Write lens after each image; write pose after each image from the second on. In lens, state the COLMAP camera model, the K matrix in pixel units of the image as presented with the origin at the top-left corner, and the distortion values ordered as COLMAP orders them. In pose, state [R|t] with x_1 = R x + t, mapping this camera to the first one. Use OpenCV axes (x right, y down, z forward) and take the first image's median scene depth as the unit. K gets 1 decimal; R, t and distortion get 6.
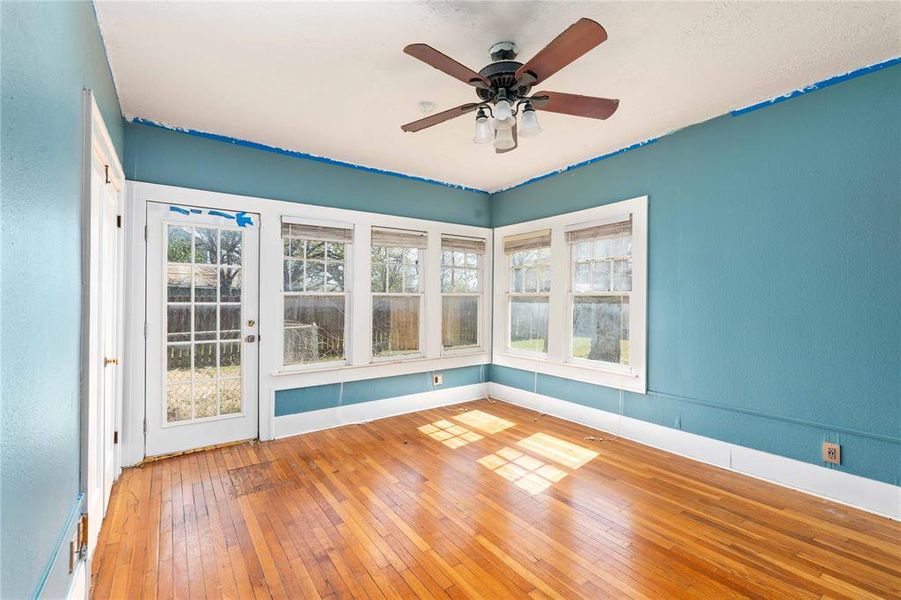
lens RADIAL K [[395.0, 0, 450.5], [0, 395.0, 300.9], [0, 0, 1]] dist [-0.001885, -0.000415]
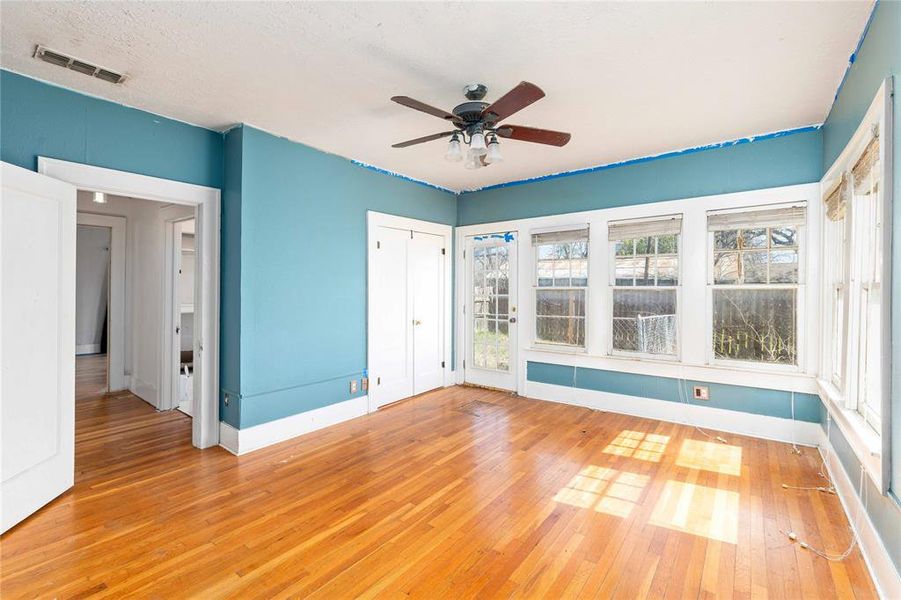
lens RADIAL K [[395.0, 0, 450.7], [0, 395.0, 293.5], [0, 0, 1]] dist [-0.001885, -0.000415]
pose [[0.296628, 0.004386, -0.954983, 0.729905], [-0.008758, 0.999960, 0.001872, -0.001055], [0.954953, 0.007809, 0.296655, 0.341636]]
